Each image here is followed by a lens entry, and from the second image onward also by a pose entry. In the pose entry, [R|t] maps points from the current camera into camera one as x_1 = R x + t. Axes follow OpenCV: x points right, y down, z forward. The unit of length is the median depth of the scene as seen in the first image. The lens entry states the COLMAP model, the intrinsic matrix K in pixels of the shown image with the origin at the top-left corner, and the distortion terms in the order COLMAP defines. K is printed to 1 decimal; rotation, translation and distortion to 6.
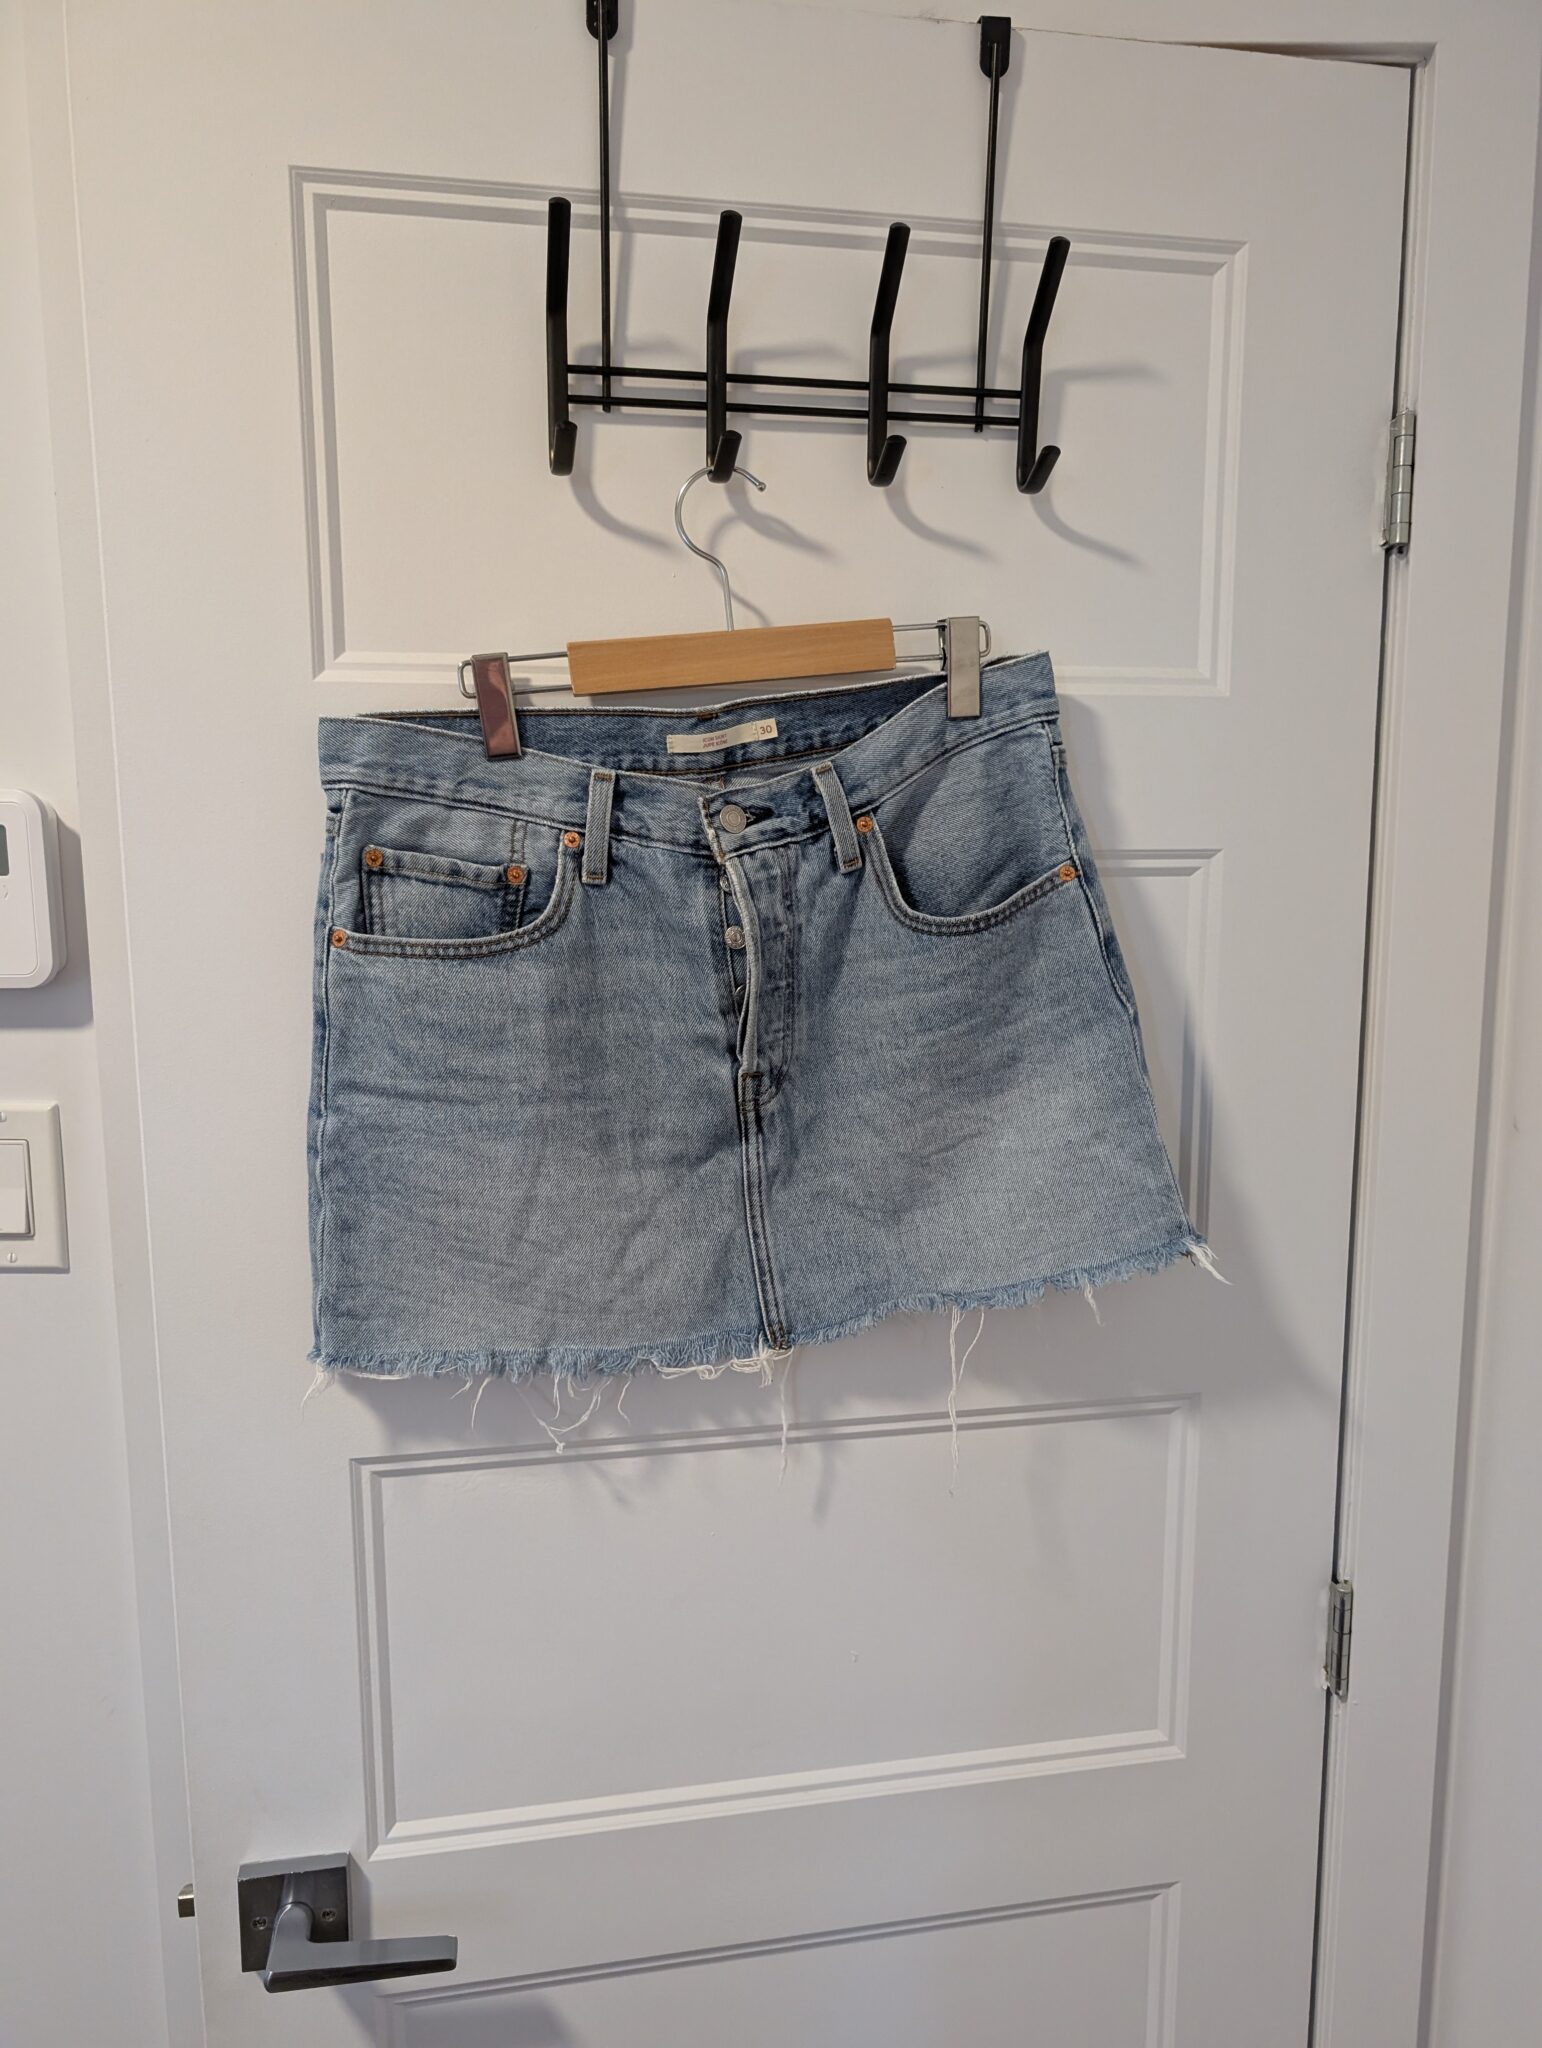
lens RADIAL K [[1438.6, 0, 737.1], [0, 1438.6, 1026.0], [0, 0, 1]] dist [-0.001051, -0.000686]
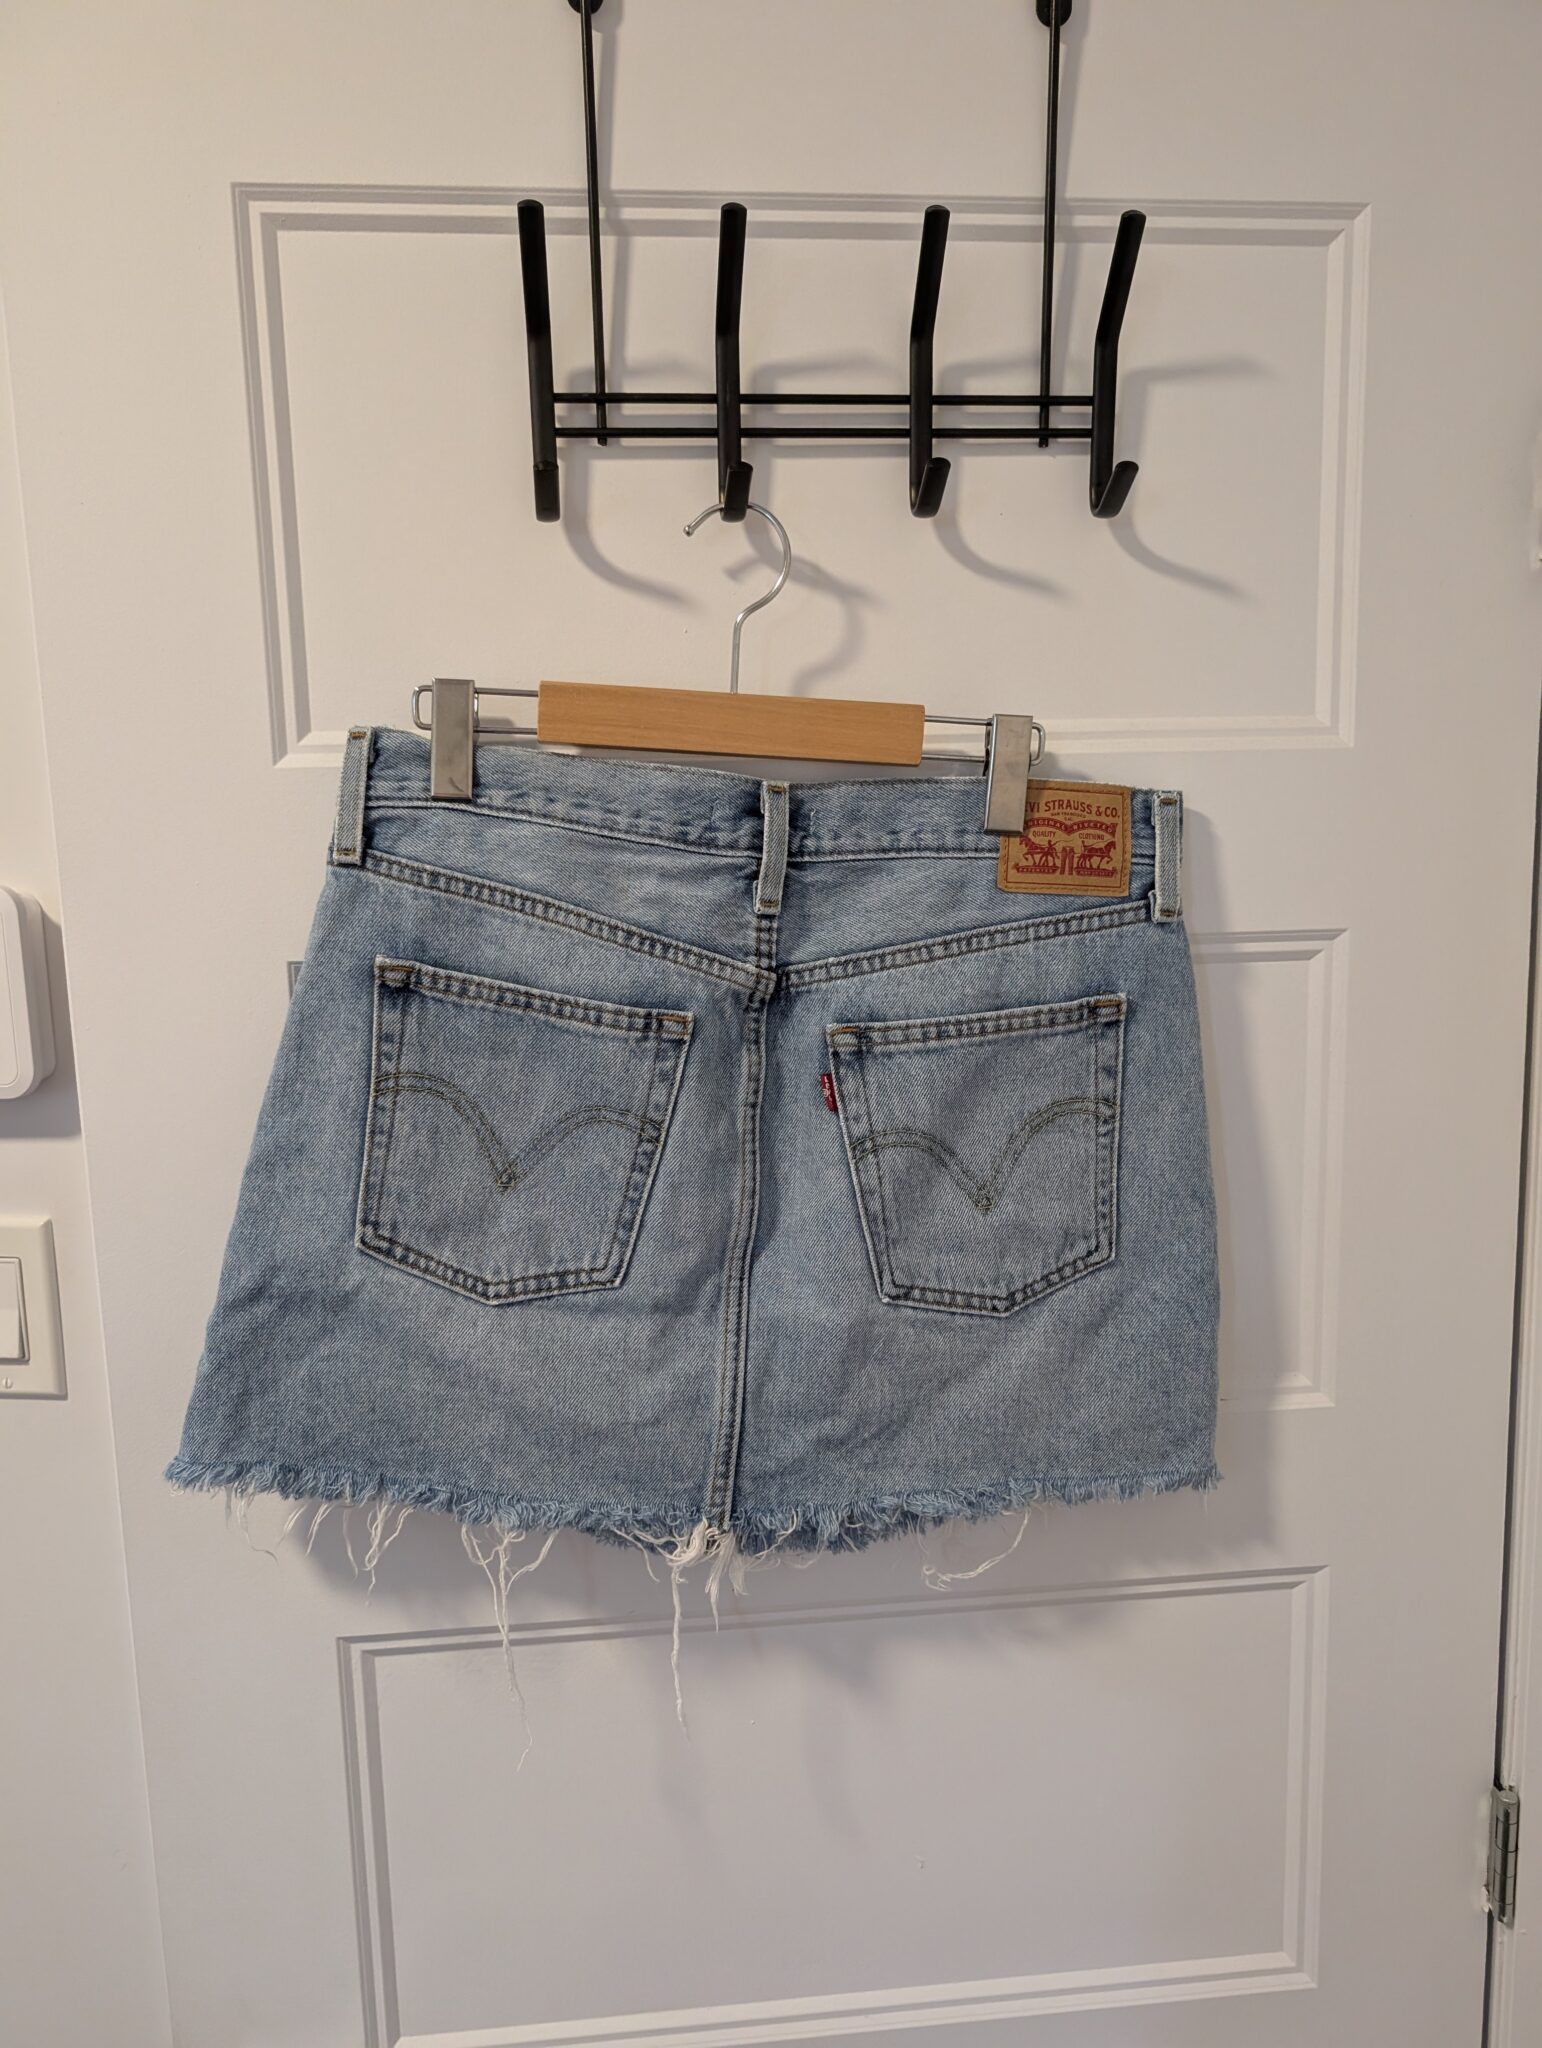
lens RADIAL K [[1422.3, 0, 771.0], [0, 1422.3, 1024.0], [0, 0, 1]] dist [0.000124, -0.002813]
pose [[0.995805, -0.009721, -0.090987, 0.083657], [0.009880, 0.999950, 0.001289, -0.077937], [0.090970, -0.002183, 0.995851, 0.154349]]
